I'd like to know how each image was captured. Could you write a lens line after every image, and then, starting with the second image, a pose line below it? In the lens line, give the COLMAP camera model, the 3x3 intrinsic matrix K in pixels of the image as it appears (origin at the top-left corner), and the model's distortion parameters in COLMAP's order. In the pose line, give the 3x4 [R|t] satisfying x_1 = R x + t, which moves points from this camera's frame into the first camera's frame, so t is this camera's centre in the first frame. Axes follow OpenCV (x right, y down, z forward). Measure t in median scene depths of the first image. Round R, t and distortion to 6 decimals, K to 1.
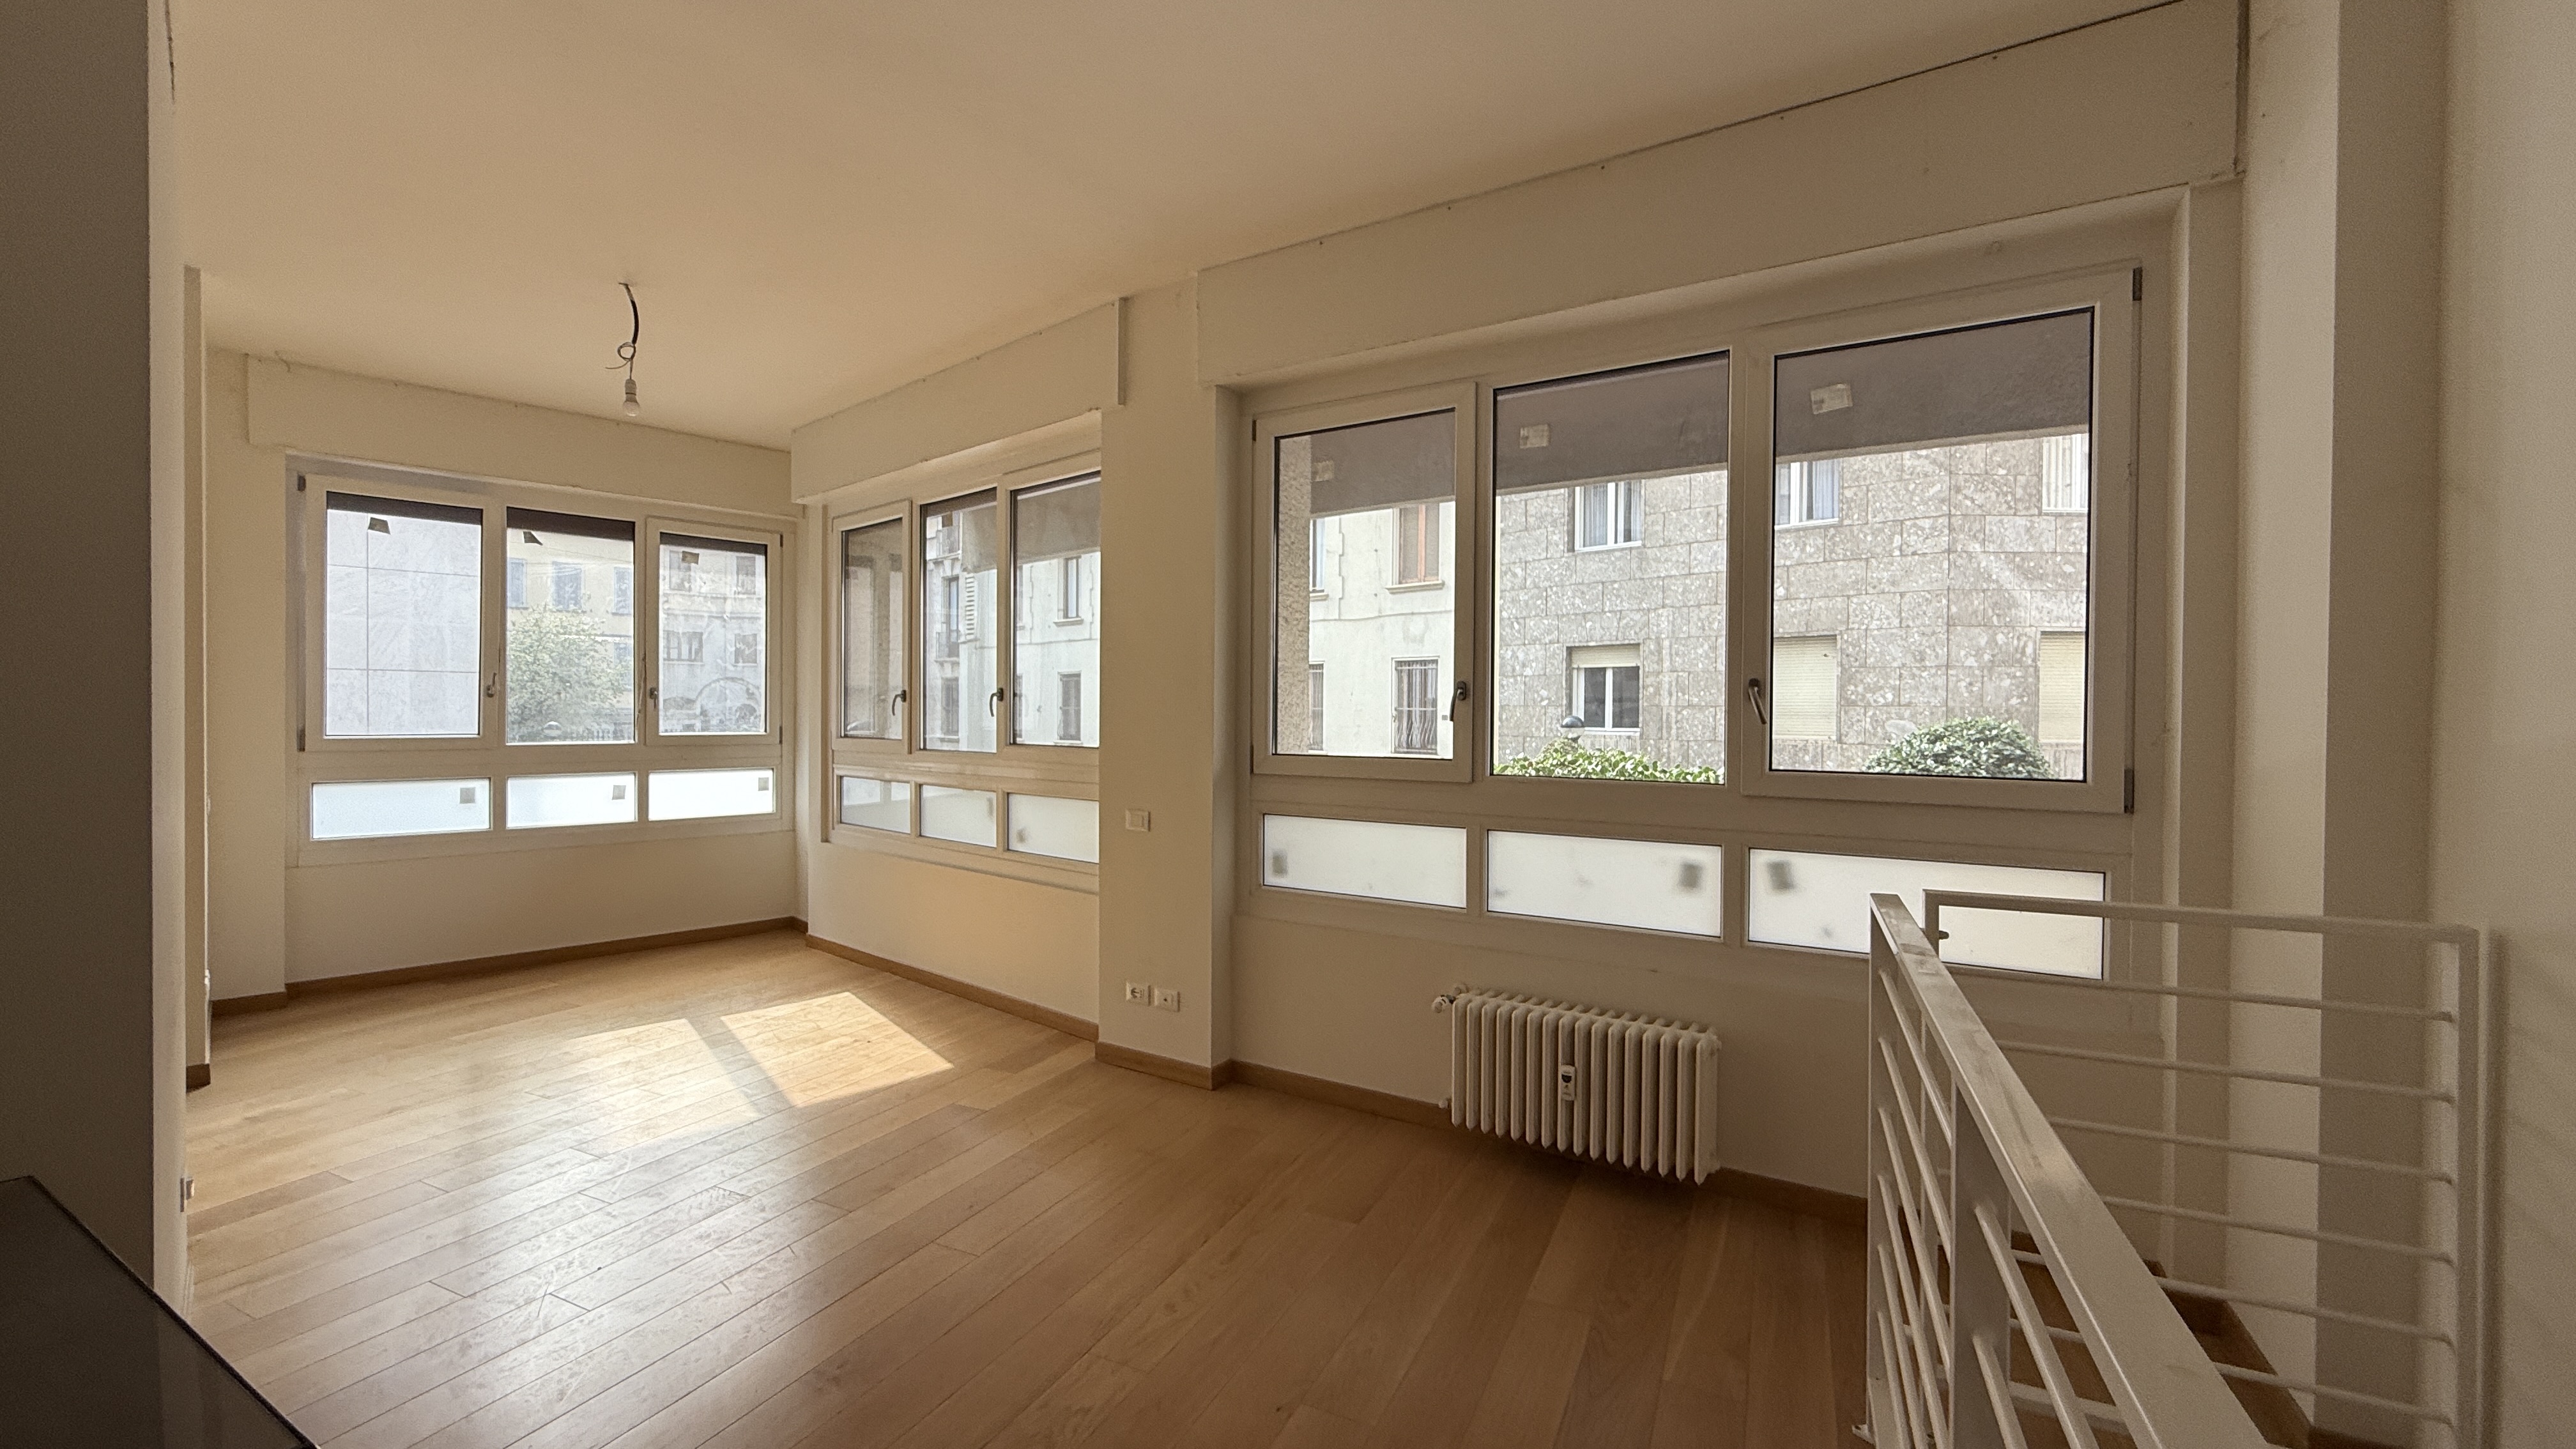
lens RADIAL K [[1028.4, 0, 1275.3], [0, 1028.4, 726.8], [0, 0, 1]] dist [0.000577, 0.000365]
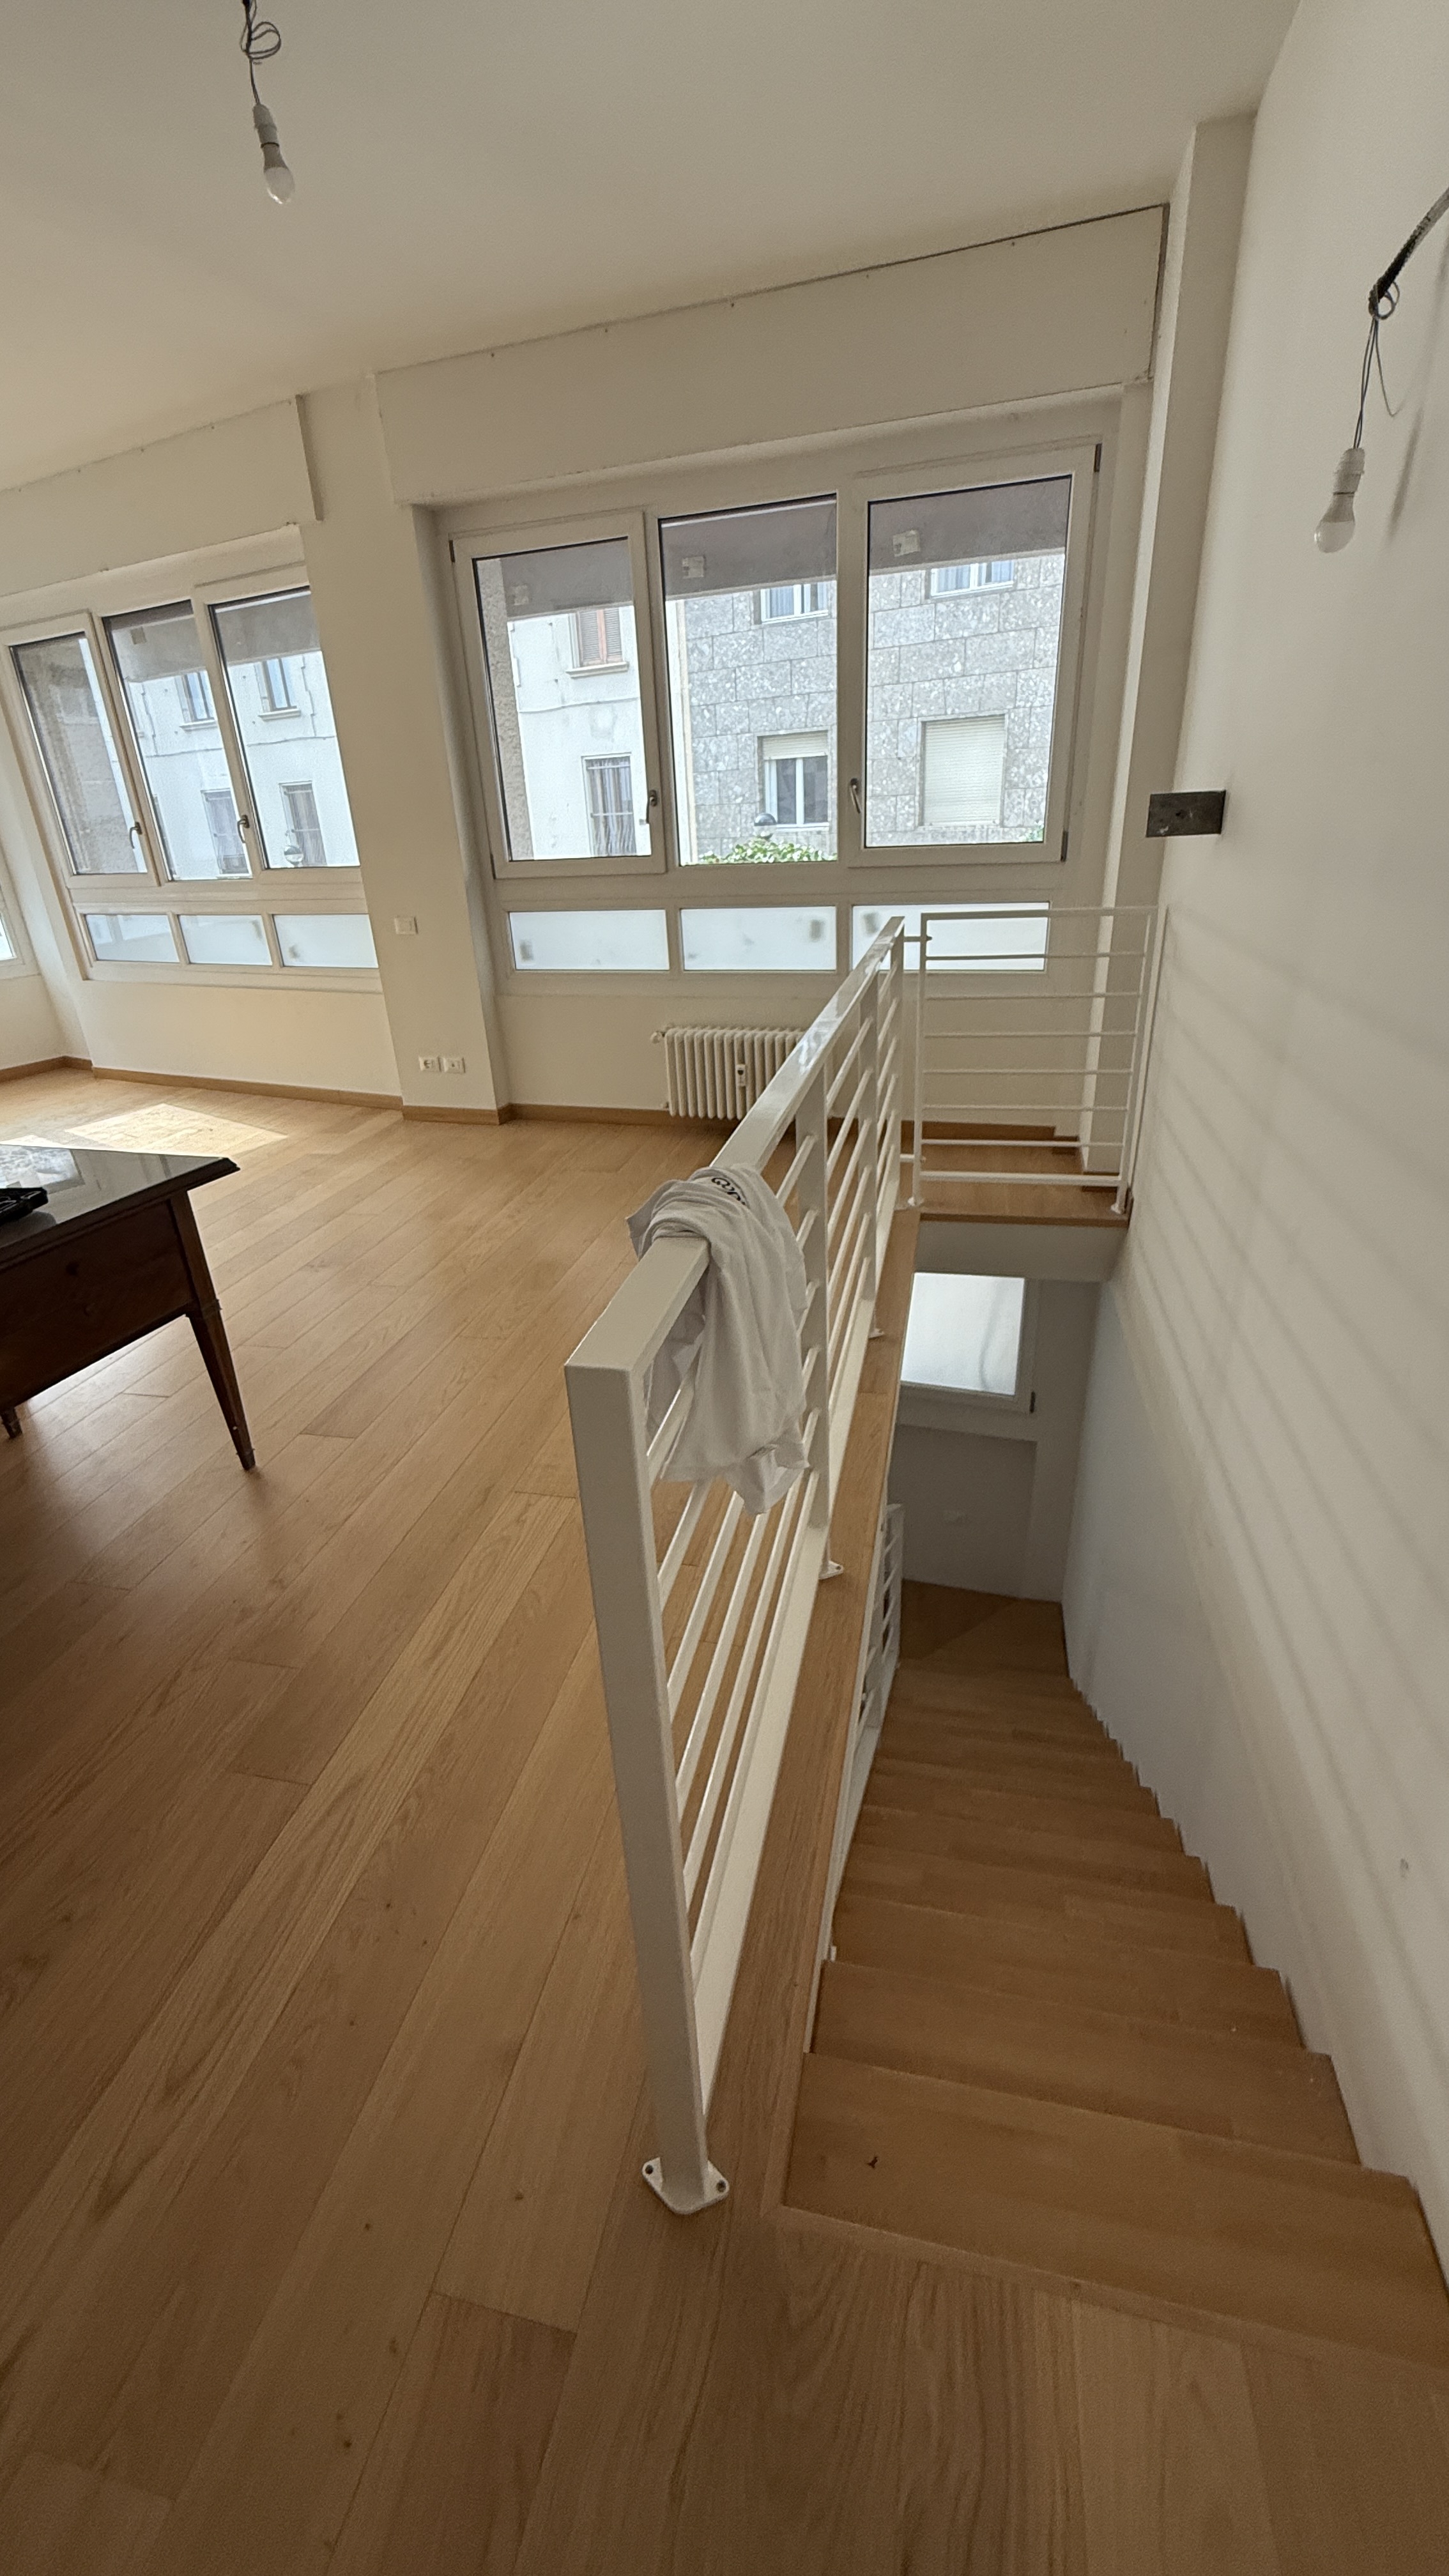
lens RADIAL K [[1028.4, 0, 726.9], [0, 1028.4, 1276.9], [0, 0, 1]] dist [0.000577, 0.000365]
pose [[0.970239, -0.143596, 0.194976, -0.049307], [0.055169, 0.915105, 0.399424, 0.003755], [-0.235779, -0.376781, 0.895793, -0.301024]]
